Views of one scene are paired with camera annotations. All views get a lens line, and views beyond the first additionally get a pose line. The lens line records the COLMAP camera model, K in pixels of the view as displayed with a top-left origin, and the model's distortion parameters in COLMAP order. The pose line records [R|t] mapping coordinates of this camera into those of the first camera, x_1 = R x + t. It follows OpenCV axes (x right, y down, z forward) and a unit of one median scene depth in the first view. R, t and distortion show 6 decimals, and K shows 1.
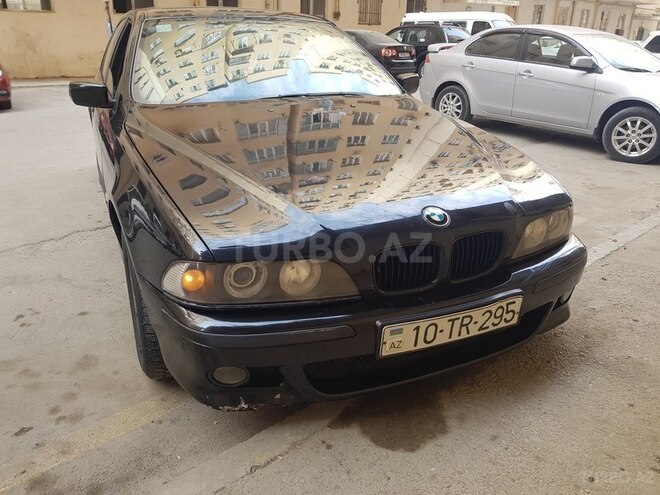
lens RADIAL K [[546.6, 0, 329.4], [0, 546.6, 250.9], [0, 0, 1]] dist [-0.004758, -0.004197]
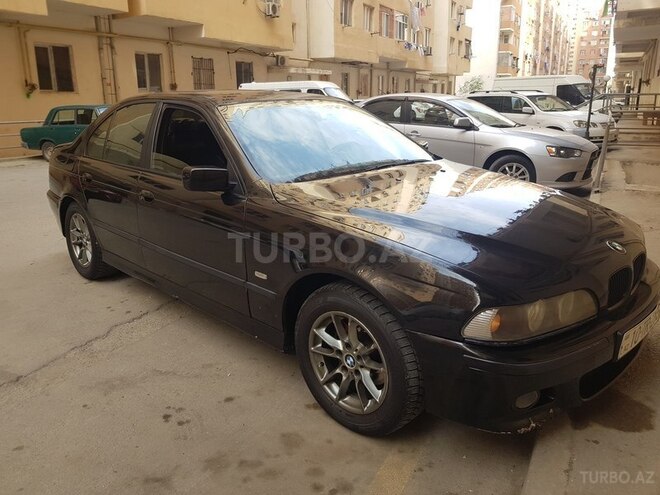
lens RADIAL K [[546.6, 0, 328.1], [0, 546.6, 245.7], [0, 0, 1]] dist [-0.004758, -0.004197]
pose [[0.932391, -0.122388, 0.340099, -0.776983], [0.160942, 0.983081, -0.087457, -0.054386], [-0.323642, 0.136280, 0.936314, -0.008676]]
